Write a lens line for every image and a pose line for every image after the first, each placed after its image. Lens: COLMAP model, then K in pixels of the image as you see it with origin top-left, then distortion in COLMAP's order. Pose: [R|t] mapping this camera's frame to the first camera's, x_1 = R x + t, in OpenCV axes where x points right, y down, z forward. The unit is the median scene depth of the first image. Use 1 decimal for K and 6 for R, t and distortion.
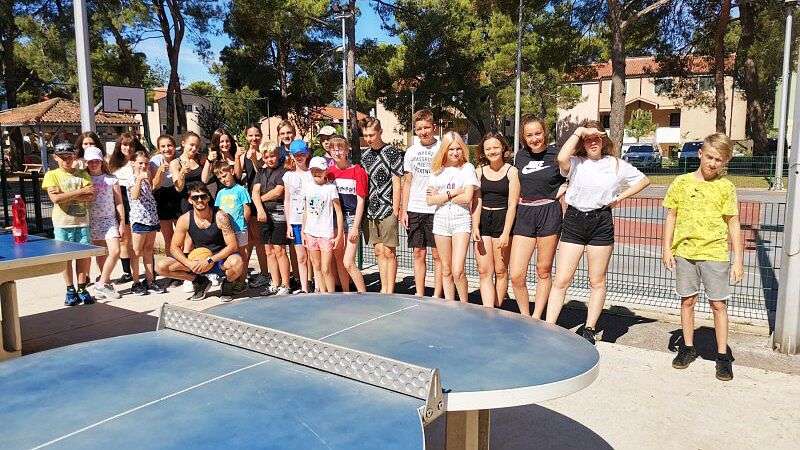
lens RADIAL K [[591.8, 0, 400.0], [0, 591.8, 225.0], [0, 0, 1]] dist [0.089045, -0.113395]
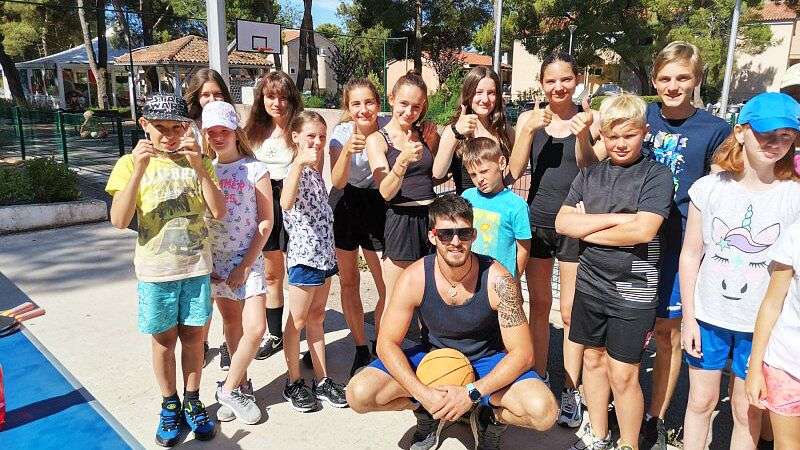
lens RADIAL K [[591.8, 0, 400.0], [0, 591.8, 225.0], [0, 0, 1]] dist [0.089045, -0.113395]
pose [[0.981218, 0.064722, -0.181718, -0.264617], [-0.048831, 0.994689, 0.090600, -0.077178], [0.186617, -0.080025, 0.979168, 0.526682]]
